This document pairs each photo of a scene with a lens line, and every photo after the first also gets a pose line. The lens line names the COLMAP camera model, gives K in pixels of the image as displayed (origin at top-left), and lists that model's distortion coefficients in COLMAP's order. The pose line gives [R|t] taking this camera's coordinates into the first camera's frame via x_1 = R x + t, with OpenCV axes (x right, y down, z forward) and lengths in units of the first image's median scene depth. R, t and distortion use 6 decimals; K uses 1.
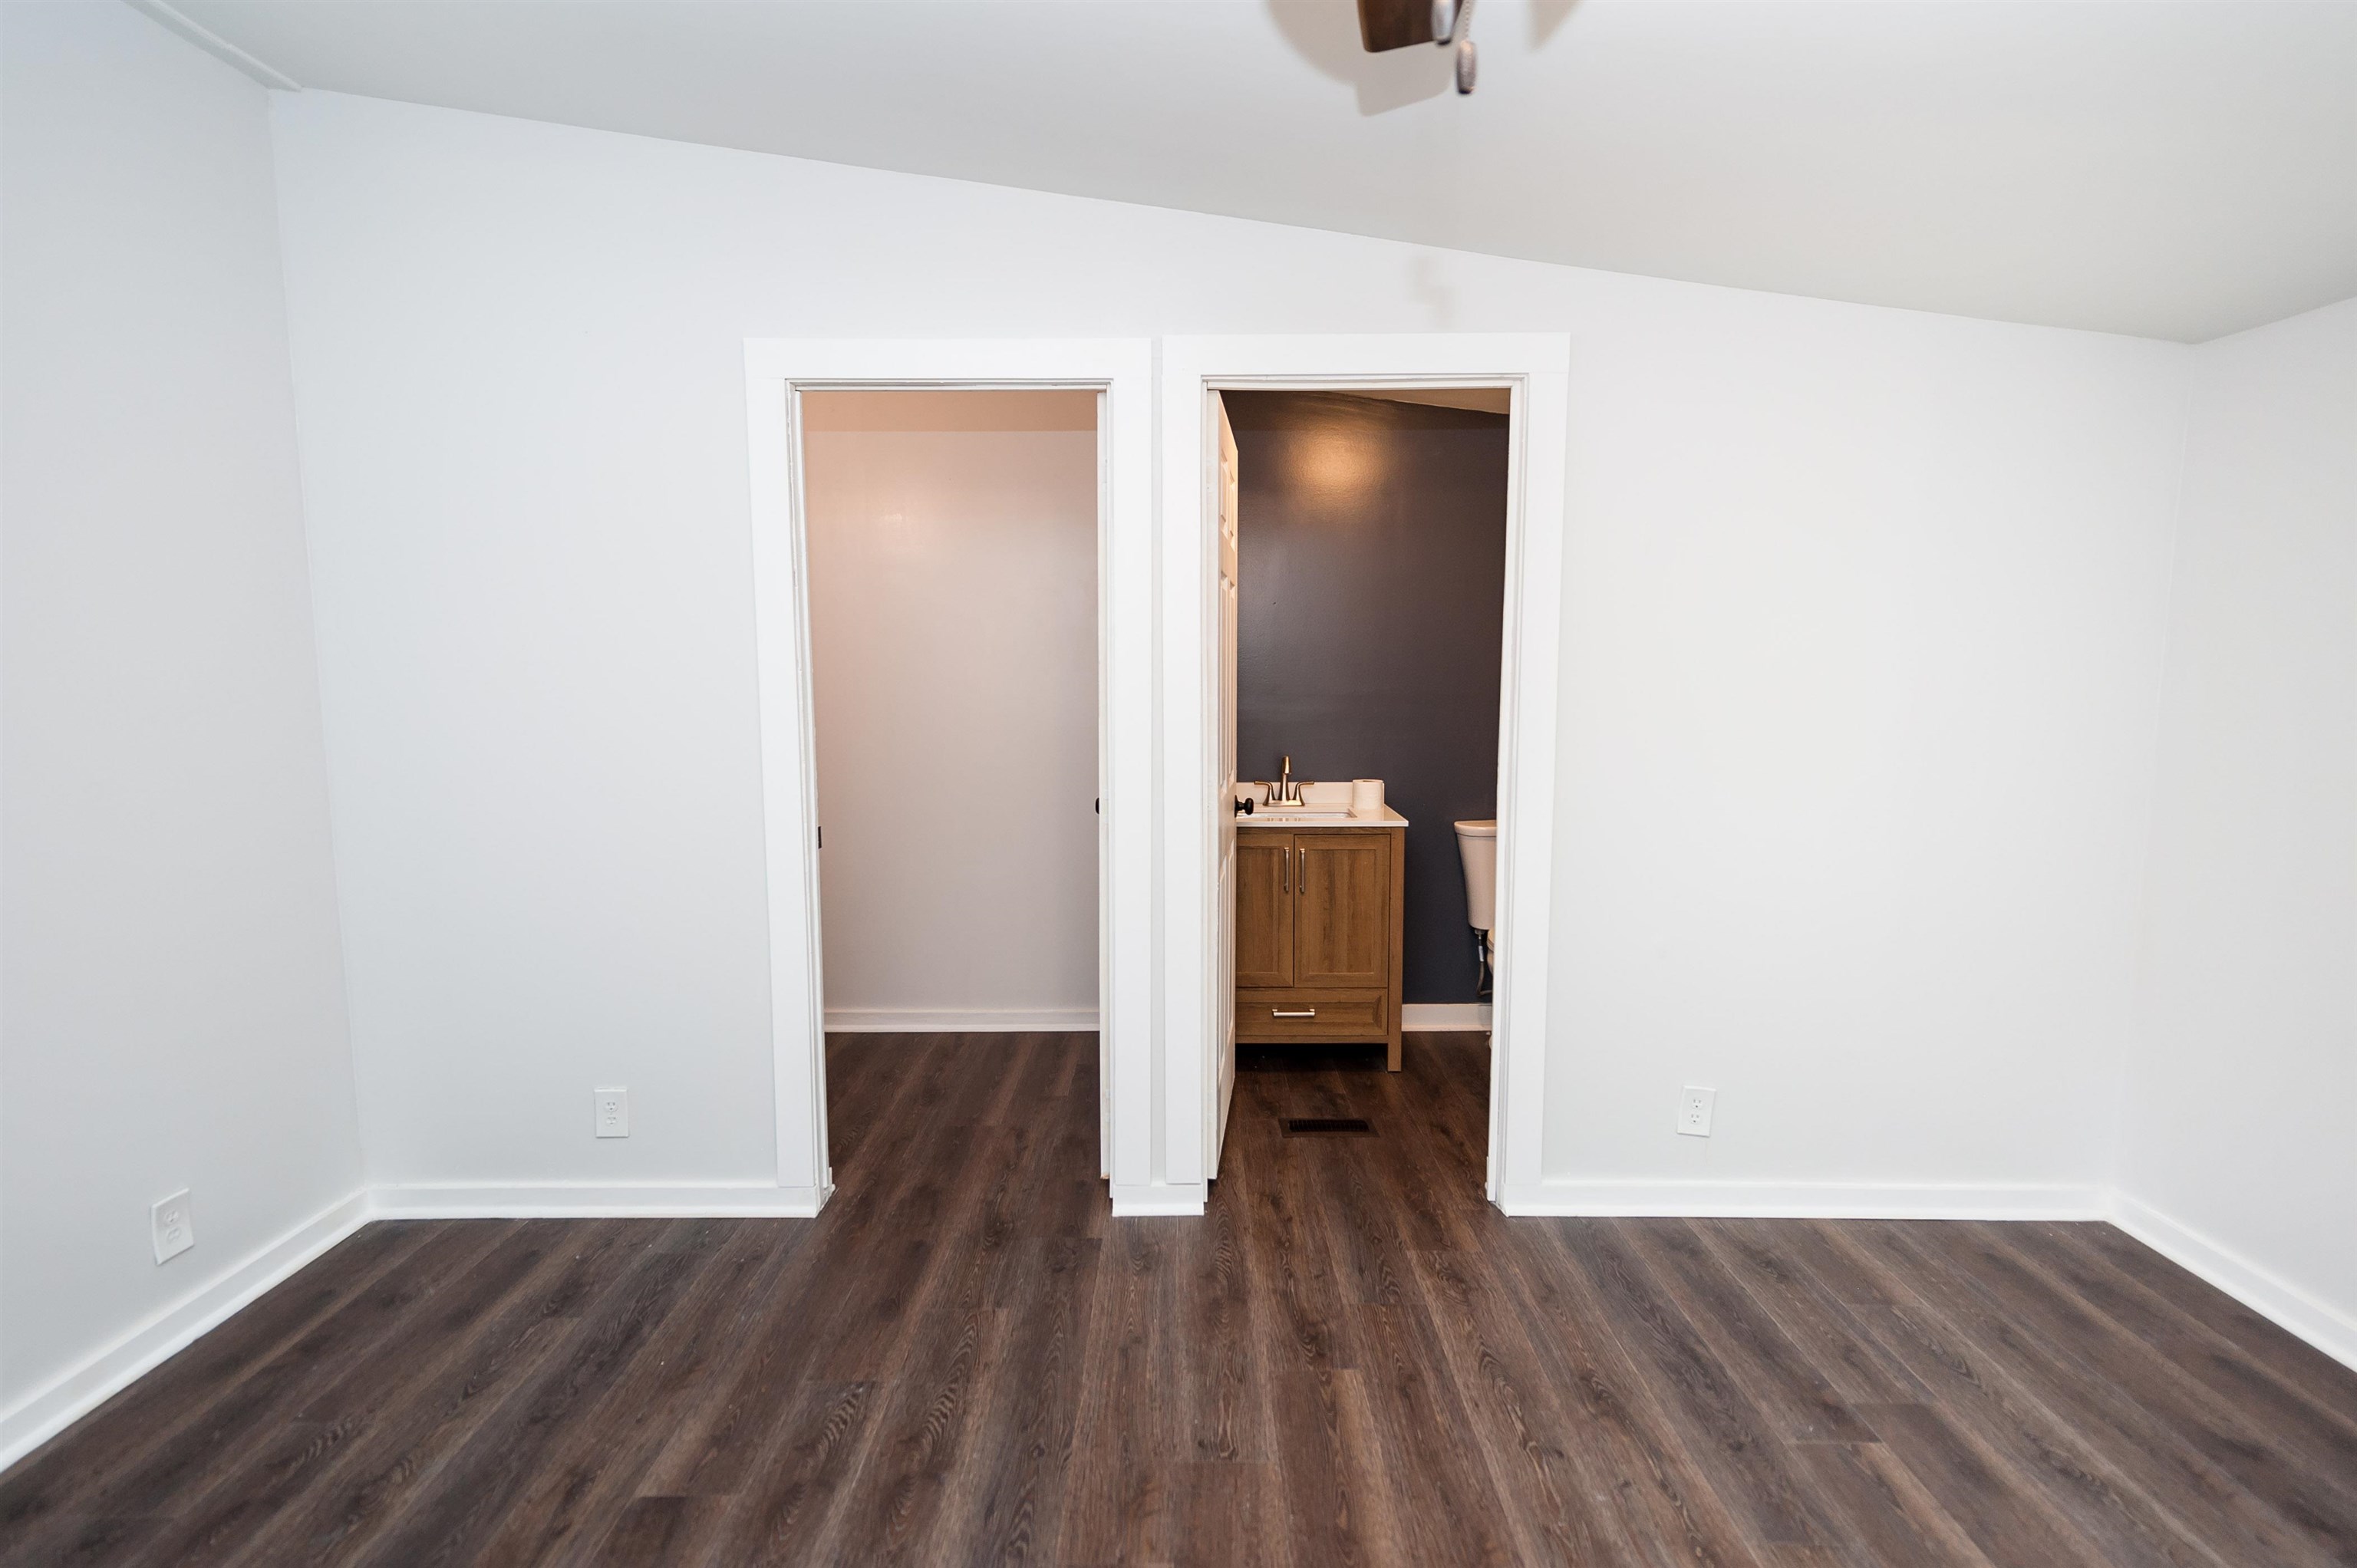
lens RADIAL K [[1101.5, 0, 1189.4], [0, 1101.5, 789.4], [0, 0, 1]] dist [0.018336, -0.008232]
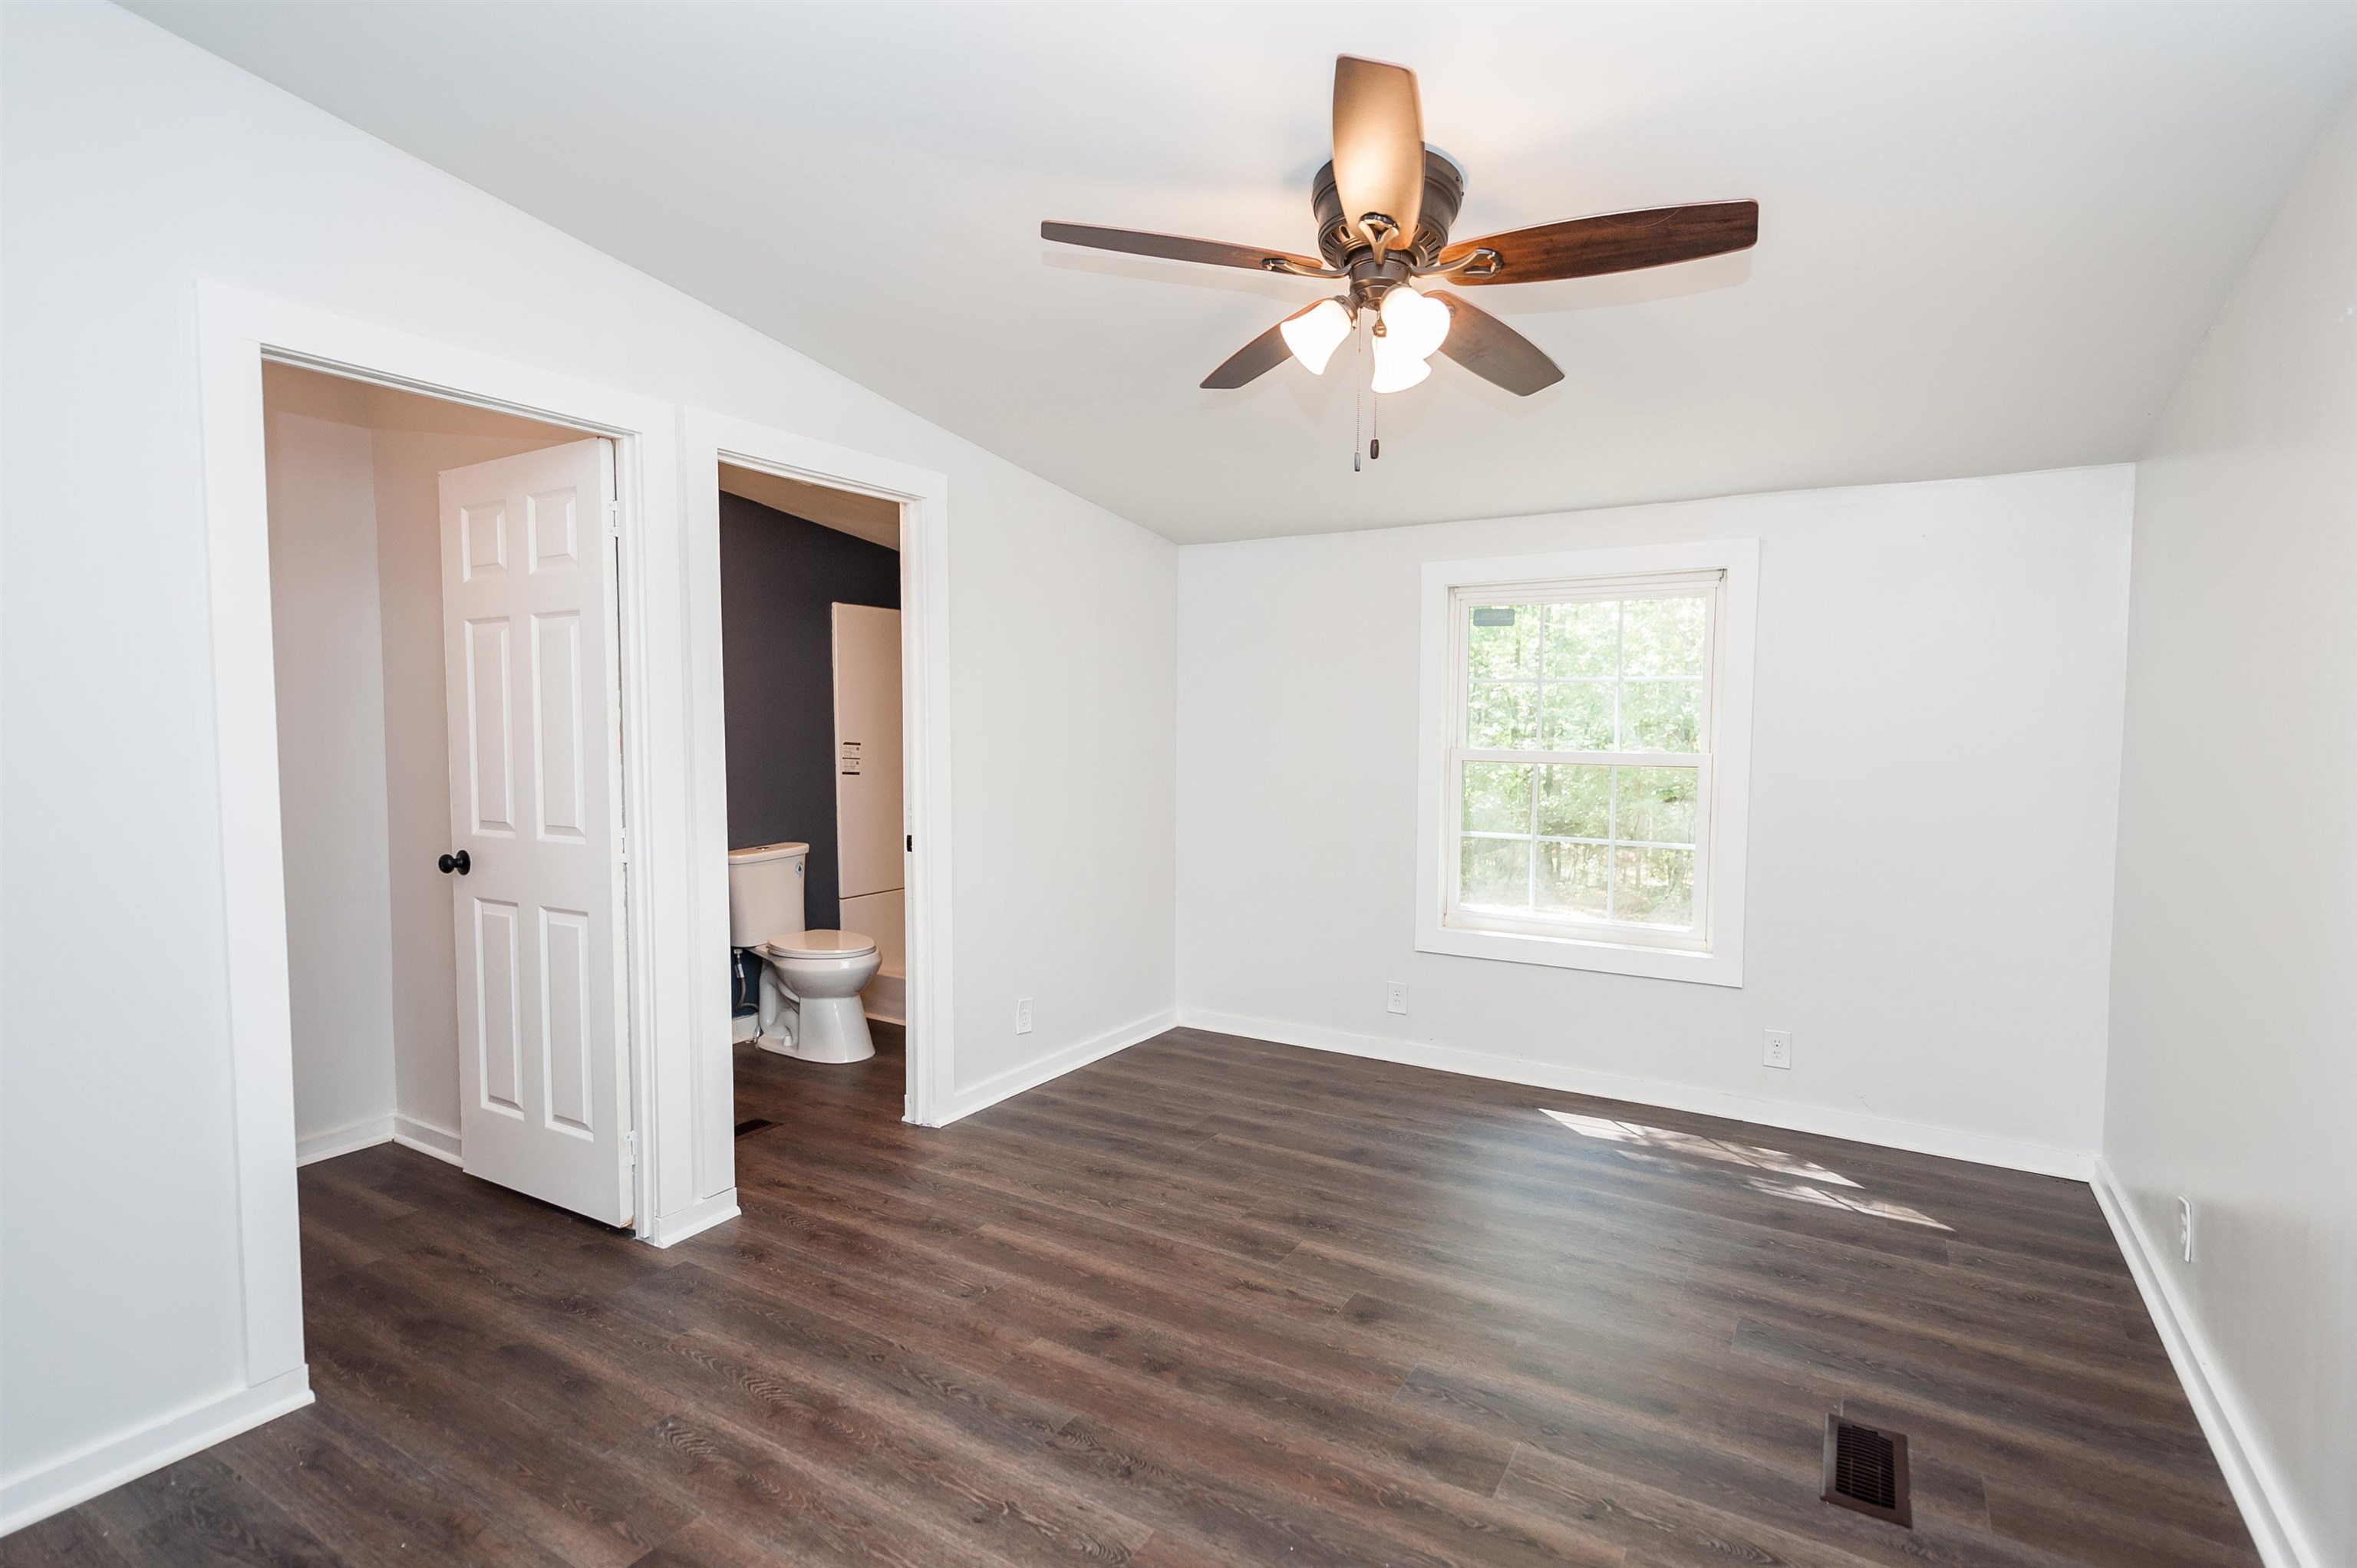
lens RADIAL K [[1101.5, 0, 1189.4], [0, 1101.5, 789.4], [0, 0, 1]] dist [0.018336, -0.008232]
pose [[0.524219, -0.048965, 0.850175, -0.837956], [0.088733, 0.996052, 0.002654, 0.007922], [-0.846948, 0.074048, 0.526494, 0.029192]]
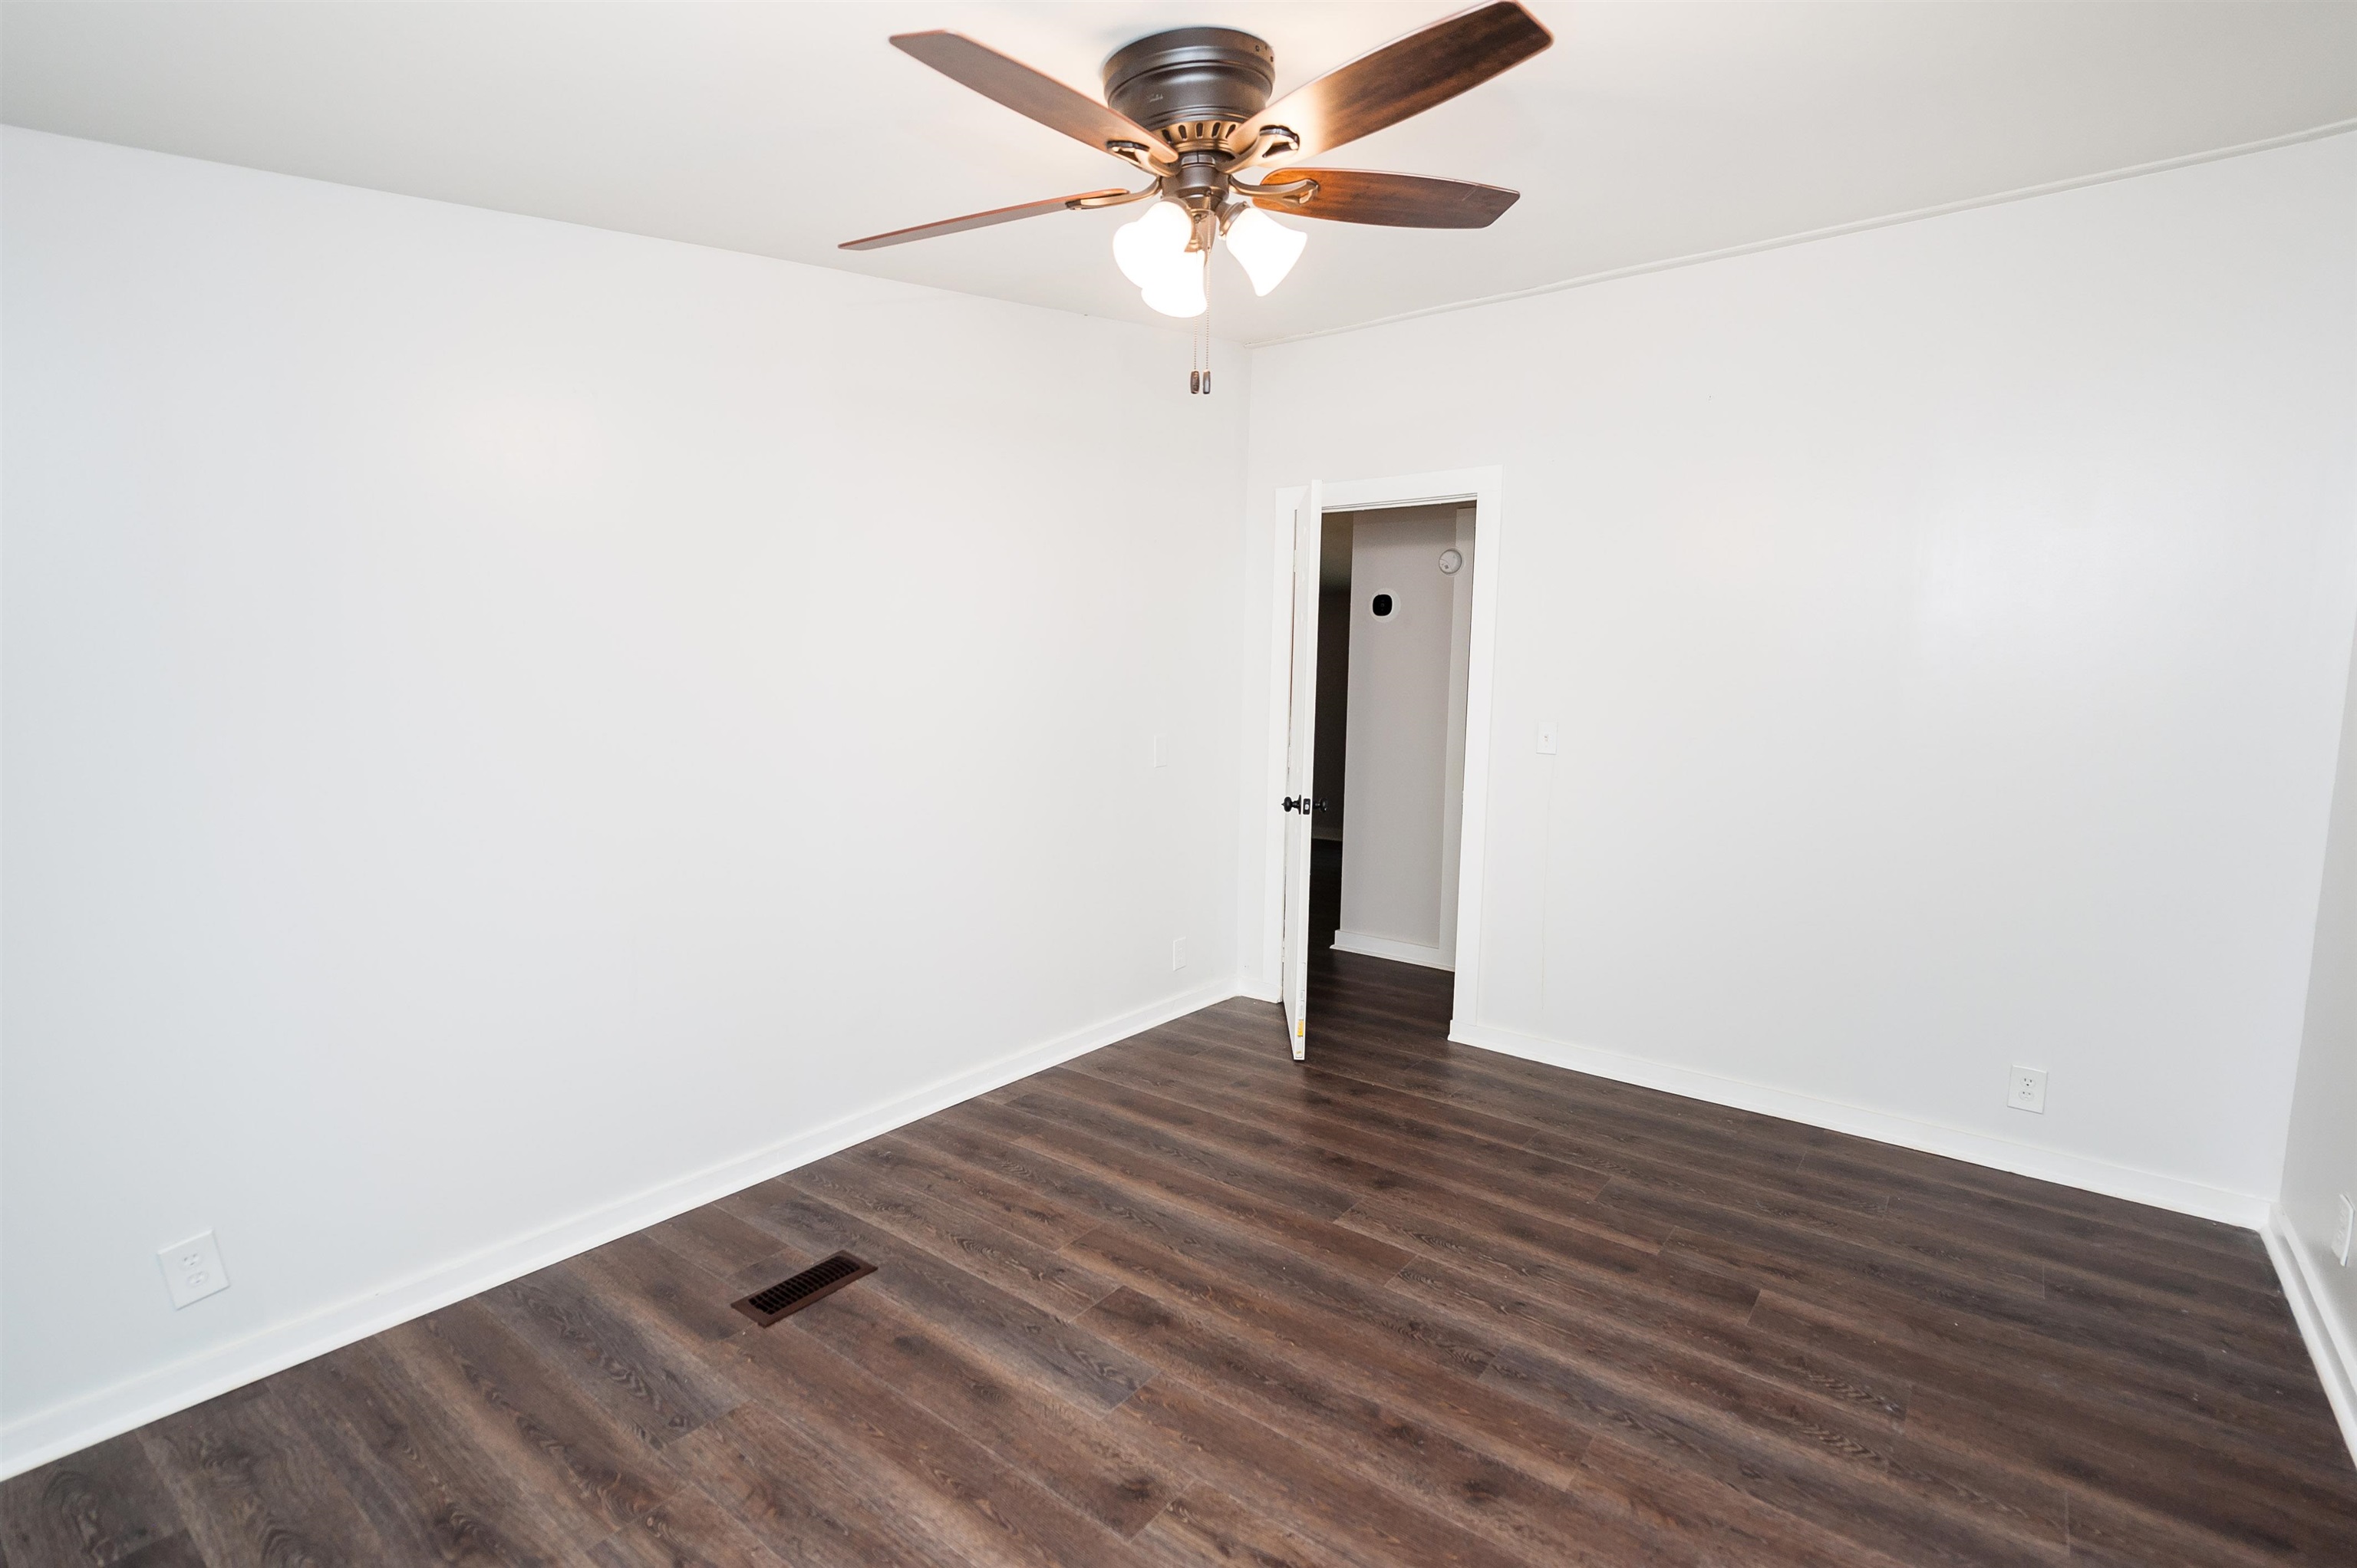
lens RADIAL K [[1101.5, 0, 1189.4], [0, 1101.5, 789.4], [0, 0, 1]] dist [0.018336, -0.008232]
pose [[-0.613327, 0.079296, -0.785838, 0.799160], [-0.100583, 0.979005, 0.177290, -0.115079], [0.783398, 0.187779, -0.592475, 0.950412]]
